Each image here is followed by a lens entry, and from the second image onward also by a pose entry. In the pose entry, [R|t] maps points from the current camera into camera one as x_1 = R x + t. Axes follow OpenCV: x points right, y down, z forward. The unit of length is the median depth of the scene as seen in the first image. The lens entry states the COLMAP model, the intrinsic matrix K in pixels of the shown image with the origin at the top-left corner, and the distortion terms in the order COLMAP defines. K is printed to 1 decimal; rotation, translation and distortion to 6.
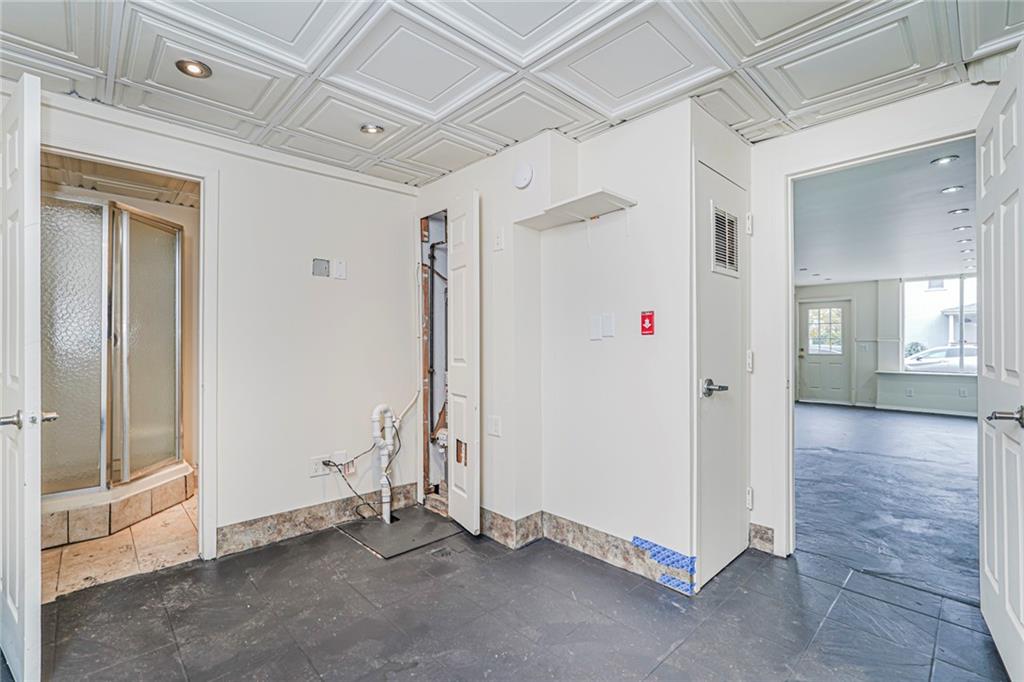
lens RADIAL K [[450.3, 0, 516.9], [0, 450.3, 345.9], [0, 0, 1]] dist [0.002969, 0.000700]
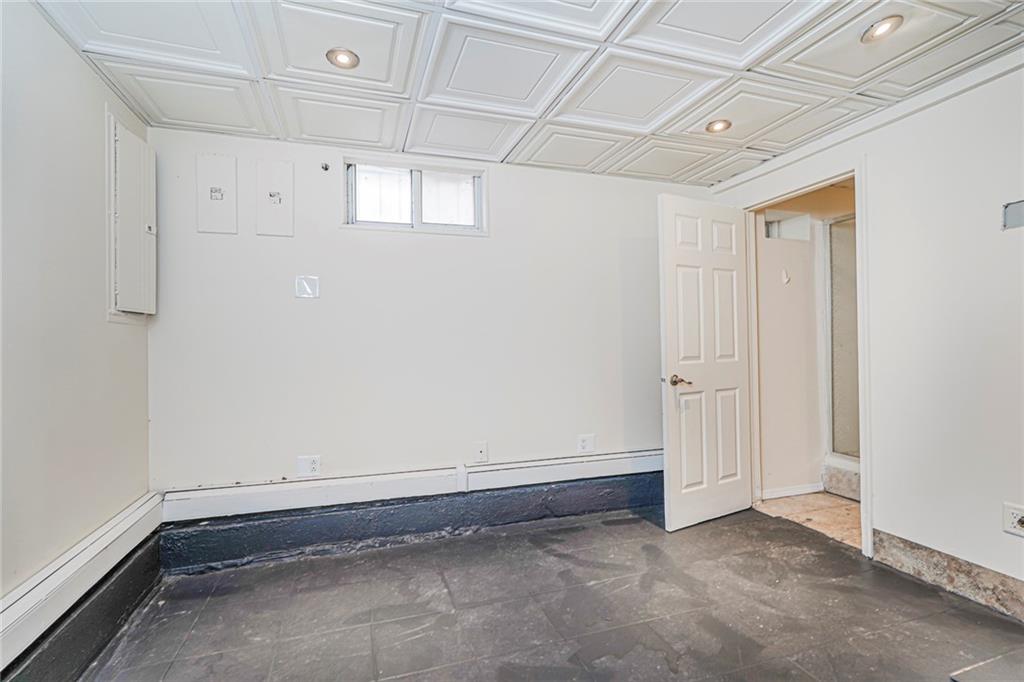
lens RADIAL K [[450.3, 0, 516.9], [0, 450.3, 345.9], [0, 0, 1]] dist [0.002969, 0.000700]
pose [[-0.397222, 0.013106, -0.917629, 0.516976], [0.019491, 0.999793, 0.005843, -0.004849], [0.917515, -0.015564, -0.397395, 0.698763]]
